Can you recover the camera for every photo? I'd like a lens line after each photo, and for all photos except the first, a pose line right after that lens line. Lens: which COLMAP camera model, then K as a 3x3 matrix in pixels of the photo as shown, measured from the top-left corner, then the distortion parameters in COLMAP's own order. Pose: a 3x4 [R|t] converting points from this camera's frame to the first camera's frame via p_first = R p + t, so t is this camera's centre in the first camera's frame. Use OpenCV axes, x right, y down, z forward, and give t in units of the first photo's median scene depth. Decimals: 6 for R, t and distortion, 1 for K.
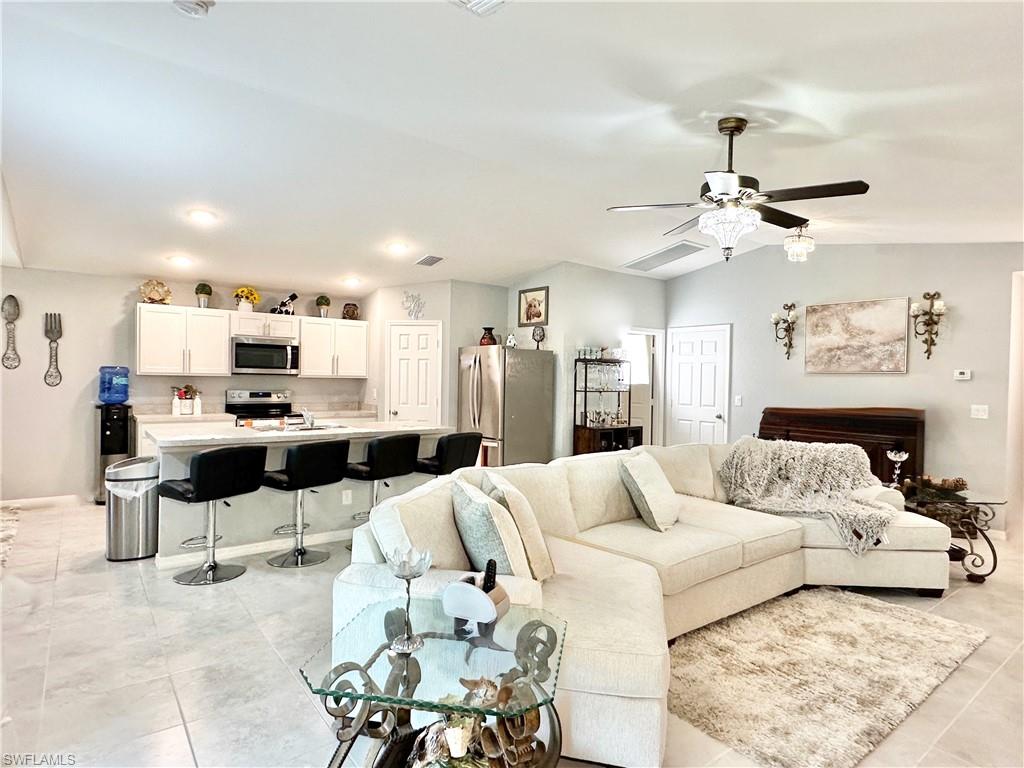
lens RADIAL K [[567.5, 0, 508.6], [0, 567.5, 389.4], [0, 0, 1]] dist [0.001553, 0.000651]
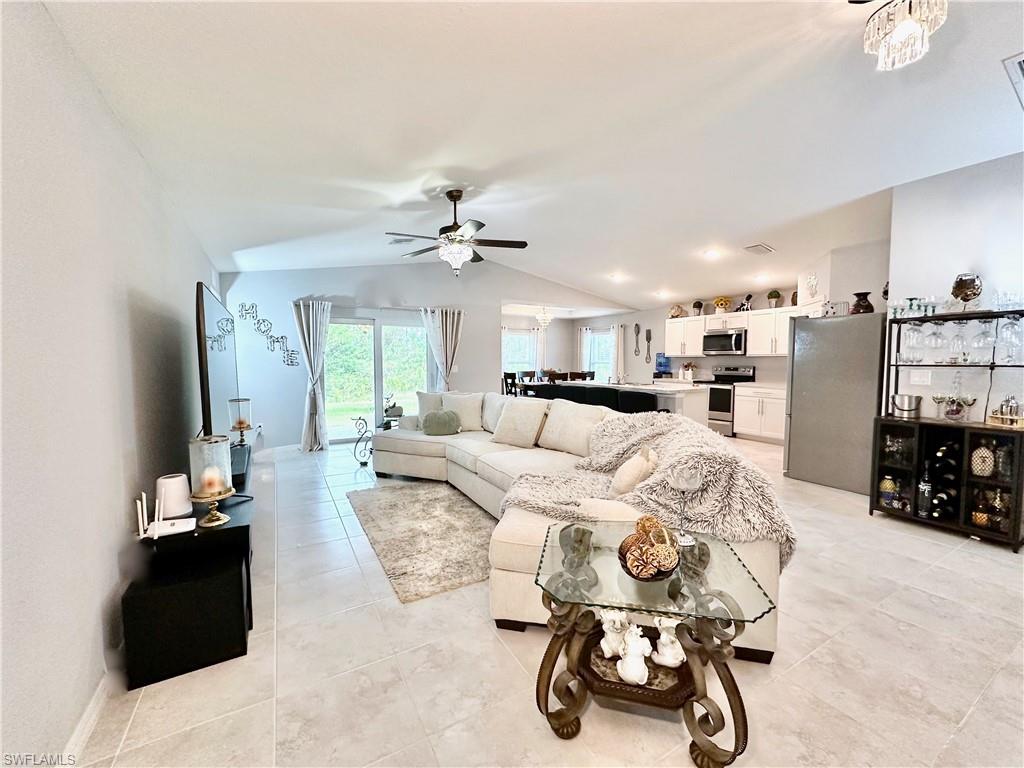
lens RADIAL K [[407.9, 0, 512.0], [0, 407.9, 384.0], [0, 0, 1]] dist [-0.001680, -0.000026]
pose [[-0.131529, 0.039544, -0.990523, 0.720138], [-0.023828, 0.998789, 0.043038, 0.017166], [0.991026, 0.029263, -0.130427, 0.612701]]
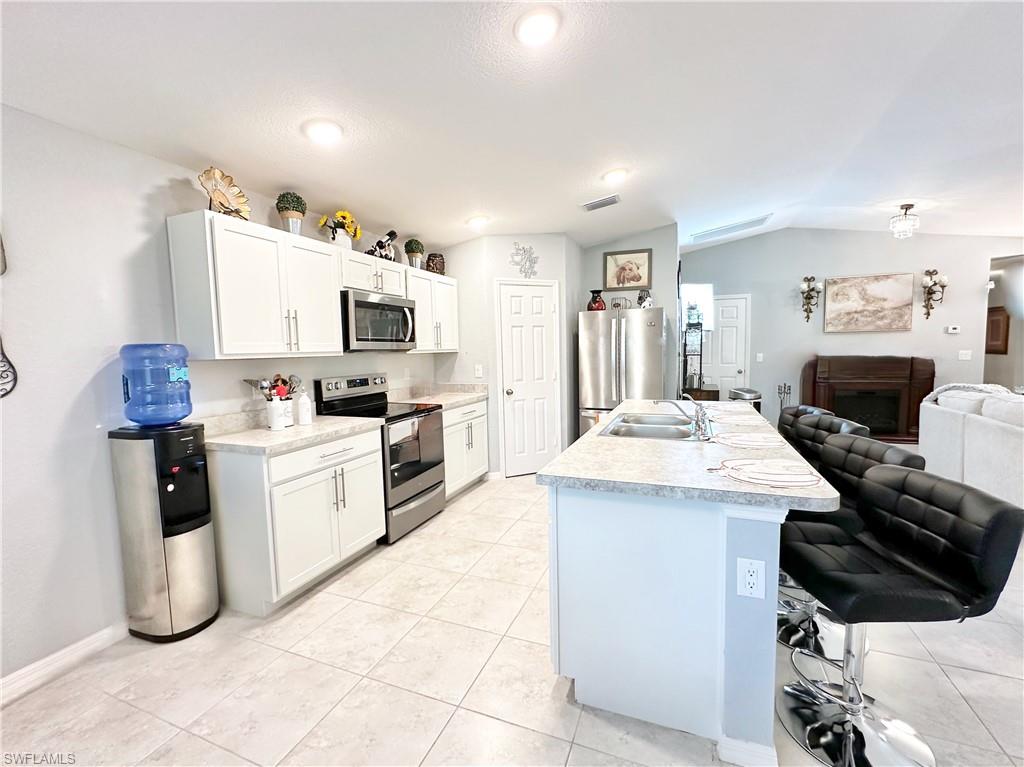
lens RADIAL K [[445.5, 0, 512.0], [0, 445.5, 383.5], [0, 0, 1]] dist [-0.000099, -0.000067]
pose [[0.858808, -0.076759, 0.506514, -0.578360], [0.047248, 0.996365, 0.070883, -0.018577], [-0.510114, -0.036943, 0.859313, 0.493354]]
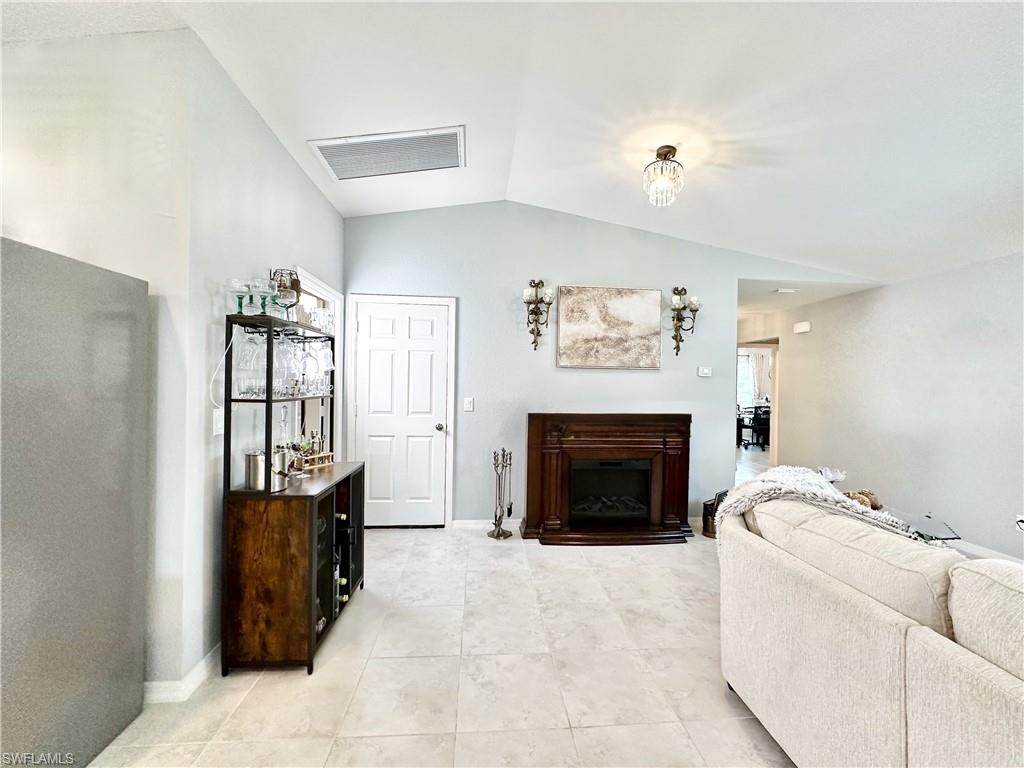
lens RADIAL K [[421.9, 0, 512.0], [0, 421.9, 384.0], [0, 0, 1]] dist [-0.006781, -0.000005]
pose [[0.536550, -0.007953, 0.843831, -0.023550], [0.009344, 0.999950, 0.003483, -0.007984], [-0.843817, 0.006016, 0.536597, 0.721795]]
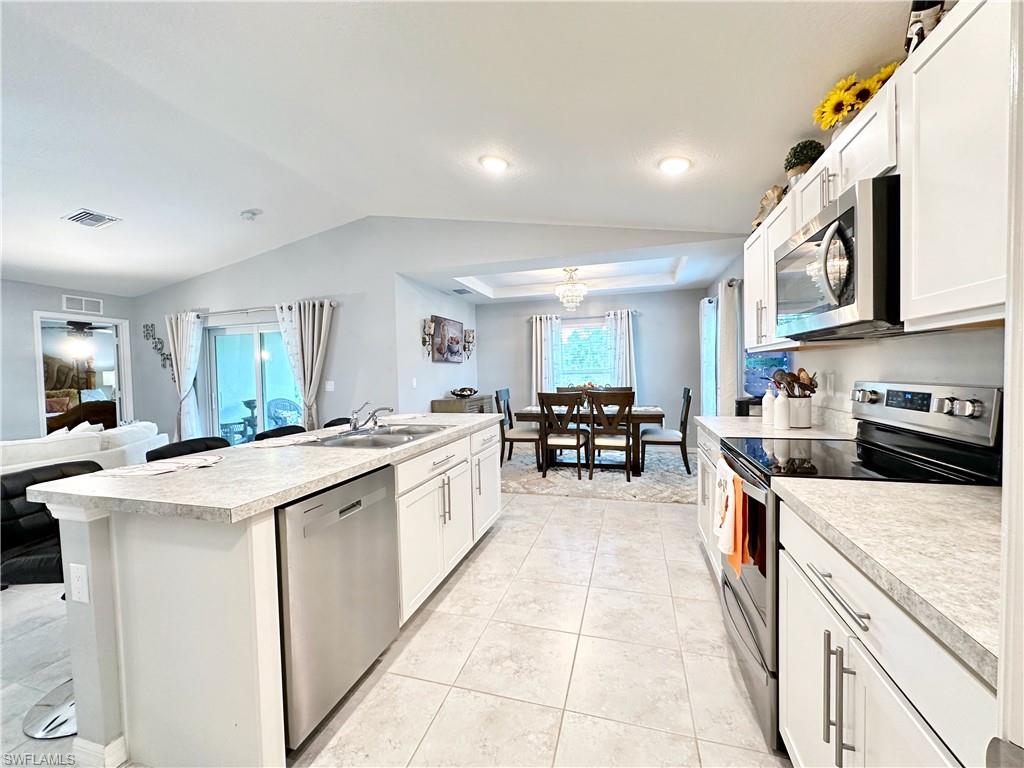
lens RADIAL K [[407.9, 0, 512.0], [0, 407.9, 384.0], [0, 0, 1]] dist [-0.001680, -0.000026]
pose [[-0.807118, 0.018326, -0.590106, -0.154016], [-0.004555, 0.999295, 0.037265, -0.007149], [0.590372, 0.032765, -0.806466, 1.111292]]
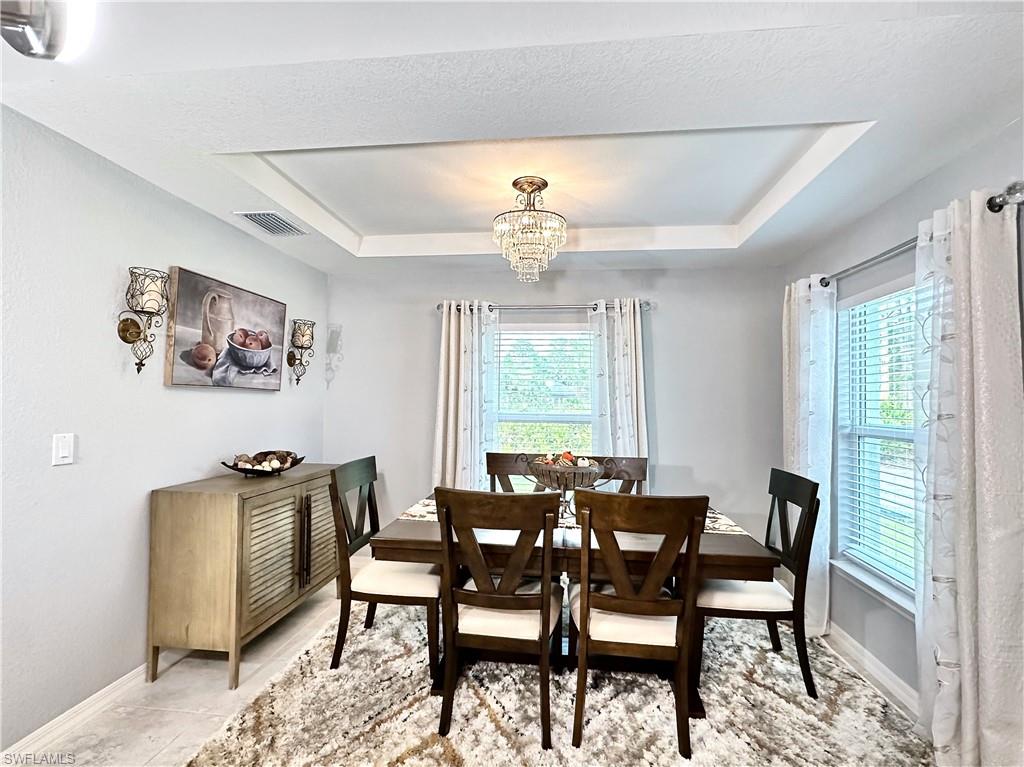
lens RADIAL K [[489.1, 0, 512.0], [0, 489.1, 383.5], [0, 0, 1]] dist [0.002429, 0.000246]
pose [[-0.694893, -0.054031, -0.717080, -0.424778], [-0.043245, 0.998508, -0.033330, -0.021921], [0.717812, 0.007850, -0.696193, 0.804976]]
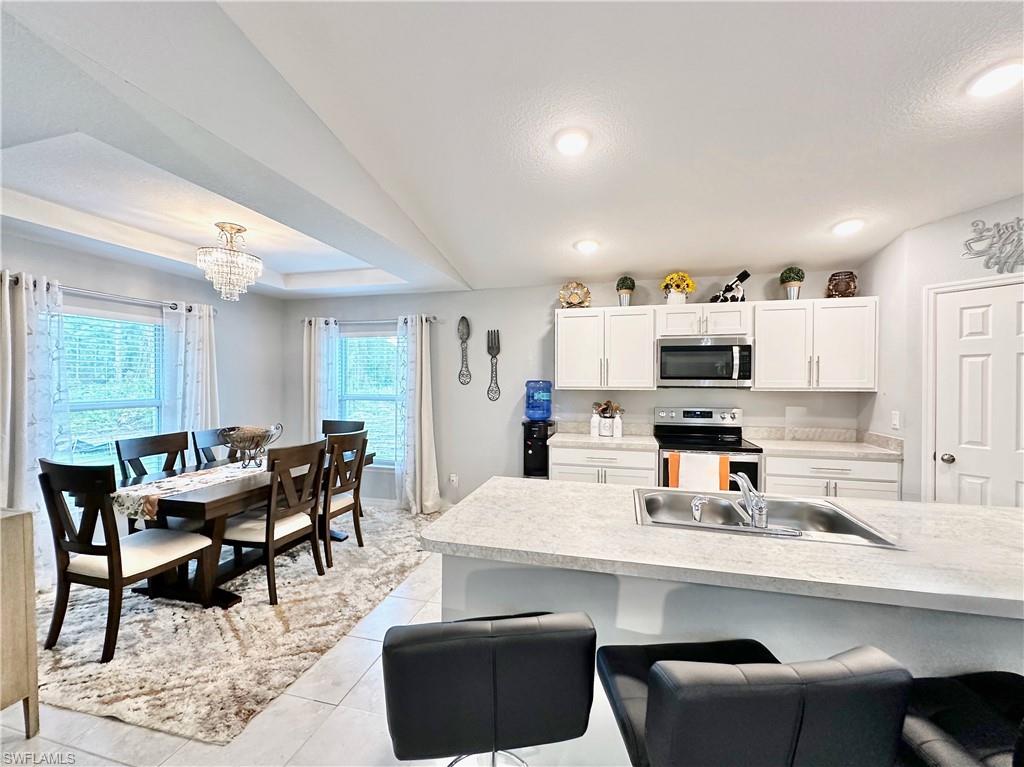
lens RADIAL K [[421.9, 0, 512.0], [0, 421.9, 383.5], [0, 0, 1]] dist [-0.006781, -0.000005]
pose [[0.618180, -0.010479, -0.785967, -0.160663], [-0.005486, 0.999829, -0.017645, -0.021104], [0.786018, 0.015220, 0.618017, 0.491589]]
